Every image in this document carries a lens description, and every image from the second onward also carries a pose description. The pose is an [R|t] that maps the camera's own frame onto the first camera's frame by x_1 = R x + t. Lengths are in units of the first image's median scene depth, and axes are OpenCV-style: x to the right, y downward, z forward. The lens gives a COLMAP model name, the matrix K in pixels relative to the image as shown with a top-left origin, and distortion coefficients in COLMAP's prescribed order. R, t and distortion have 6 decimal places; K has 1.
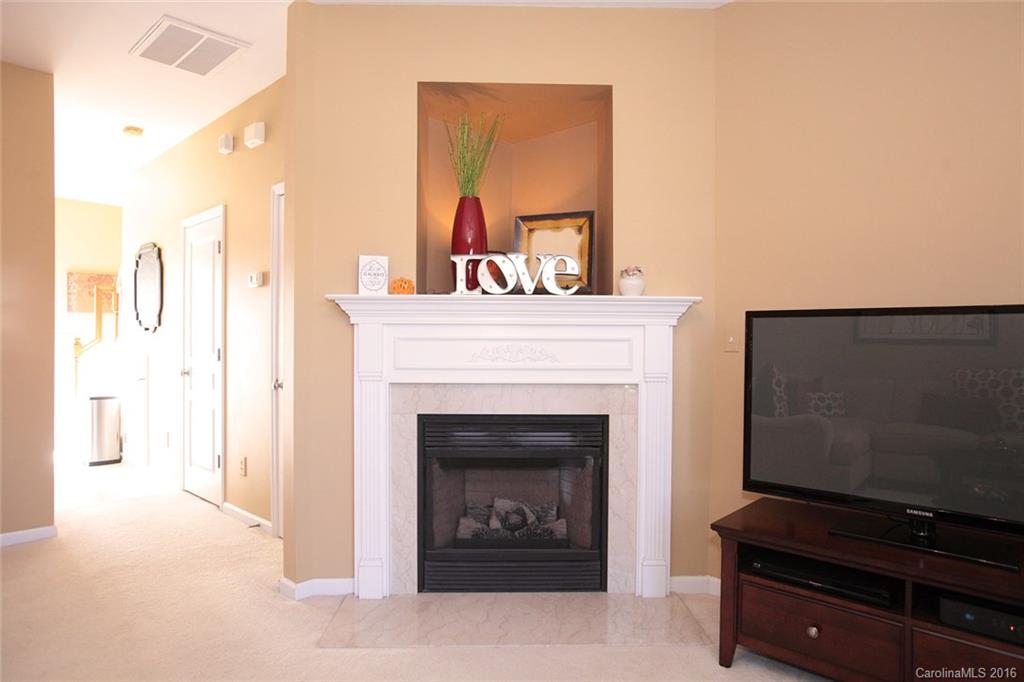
lens RADIAL K [[617.3, 0, 512.0], [0, 617.3, 341.0], [0, 0, 1]] dist [-0.034341, 0.002097]
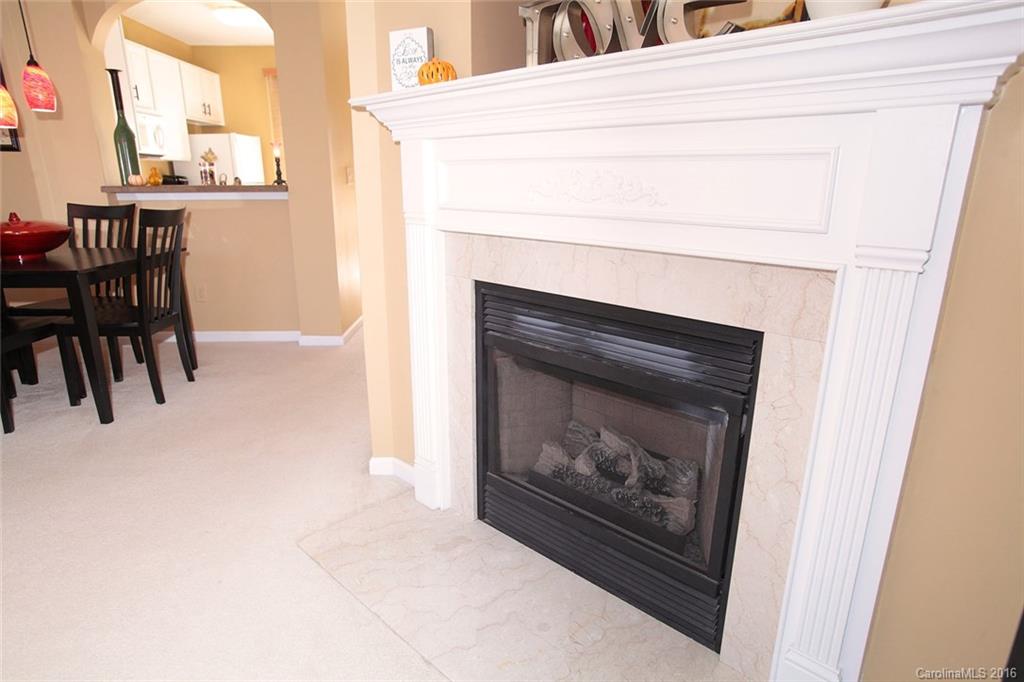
lens RADIAL K [[574.3, 0, 512.0], [0, 574.3, 341.0], [0, 0, 1]] dist [-0.068571, 0.043122]
pose [[0.713135, 0.187341, -0.675531, 0.302453], [0.000097, 0.963604, 0.267333, 0.017201], [0.701027, -0.190710, 0.687162, 0.592220]]
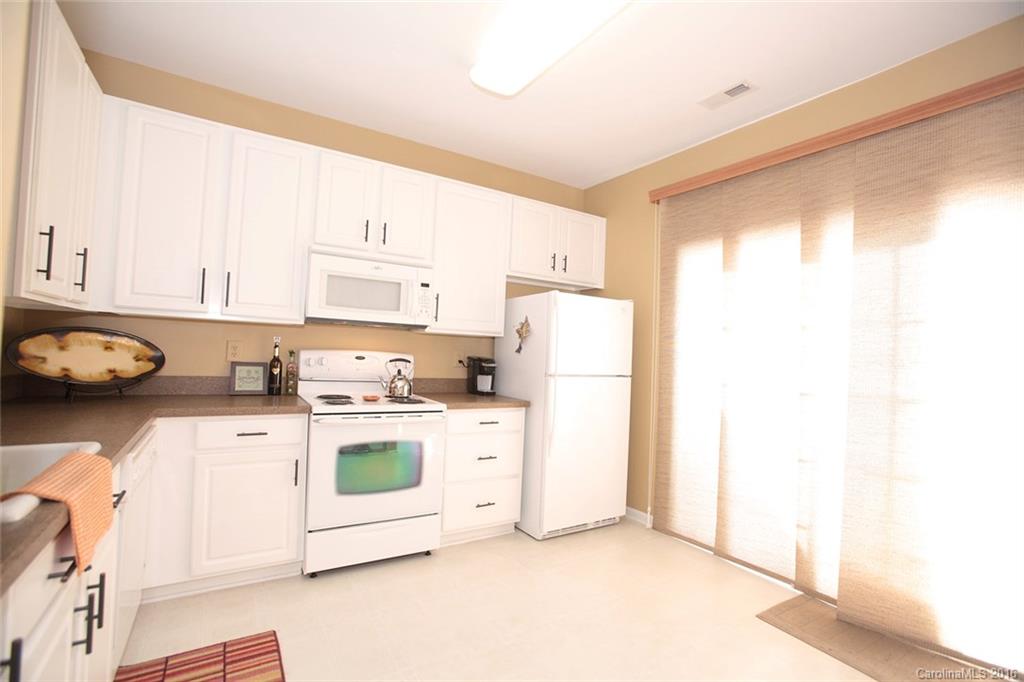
lens RADIAL K [[462.5, 0, 512.0], [0, 462.5, 341.0], [0, 0, 1]] dist [-0.060314, 0.021952]
pose [[-0.251087, -0.035977, -0.967296, -1.125368], [-0.047315, 0.998571, -0.024858, -0.036730], [0.966807, 0.039526, -0.252430, 1.703026]]
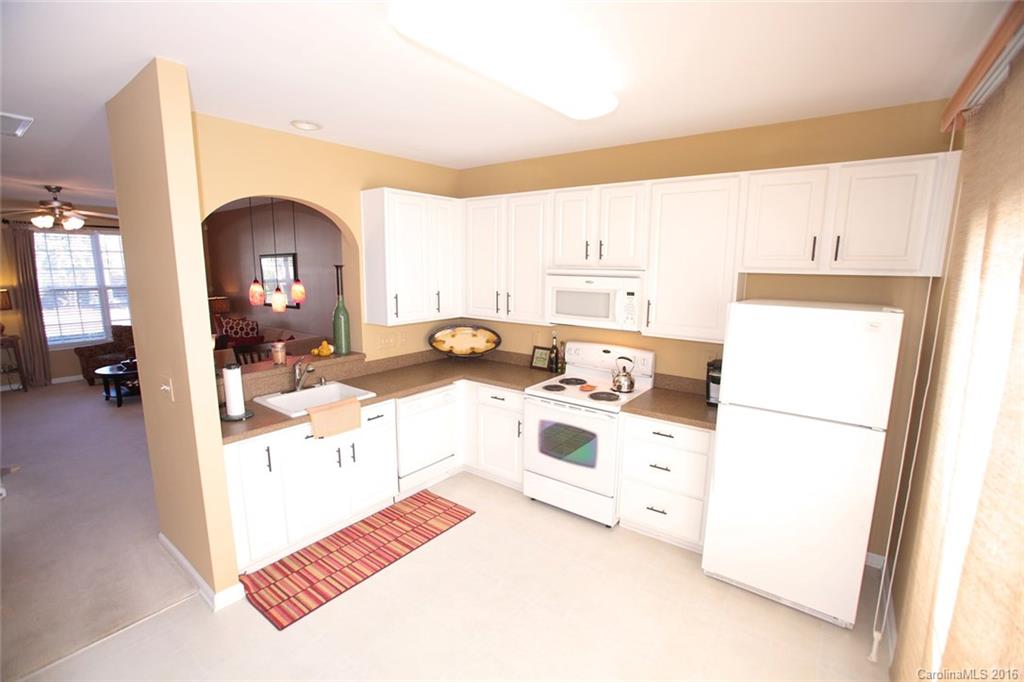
lens RADIAL K [[462.5, 0, 512.0], [0, 462.5, 341.0], [0, 0, 1]] dist [-0.060314, 0.021952]
pose [[-0.993120, 0.006927, -0.116897, -1.664577], [-0.012729, 0.985948, 0.166564, -0.249027], [0.116408, 0.166906, -0.979077, 2.323649]]
